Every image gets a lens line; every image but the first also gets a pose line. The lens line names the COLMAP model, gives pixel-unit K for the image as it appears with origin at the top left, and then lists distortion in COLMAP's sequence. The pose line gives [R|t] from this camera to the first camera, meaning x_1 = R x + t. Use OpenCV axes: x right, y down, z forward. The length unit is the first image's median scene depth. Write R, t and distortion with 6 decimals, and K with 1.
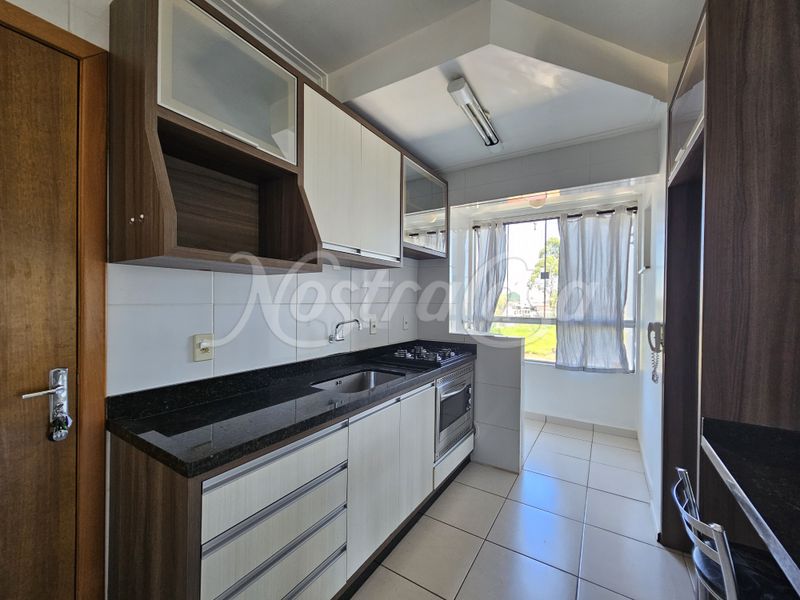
lens RADIAL K [[327.4, 0, 400.0], [0, 327.4, 300.0], [0, 0, 1]] dist [-0.000613, -0.000697]
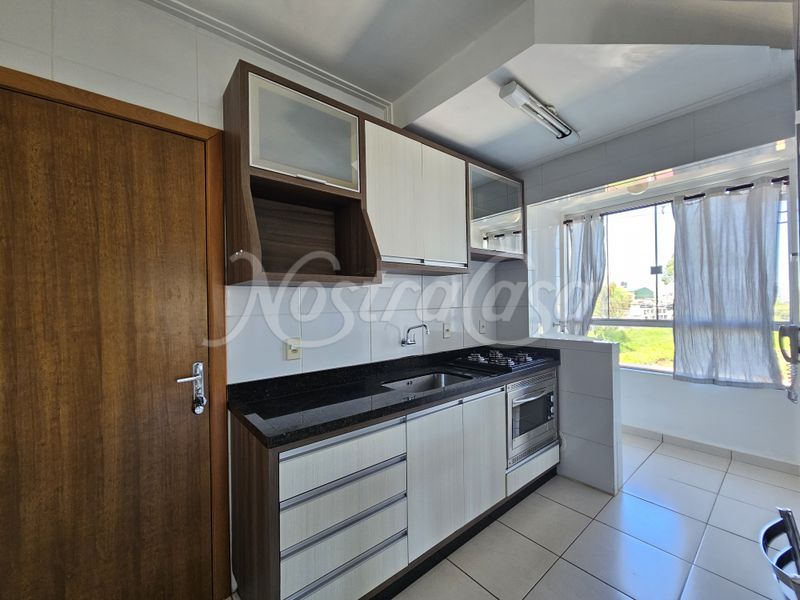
lens RADIAL K [[327.4, 0, 400.0], [0, 327.4, 300.0], [0, 0, 1]] dist [-0.000613, -0.000697]
pose [[0.951018, -0.029847, -0.307692, 0.122240], [0.027710, 0.999552, -0.011315, -0.010677], [0.307892, 0.002234, 0.951419, -0.040790]]
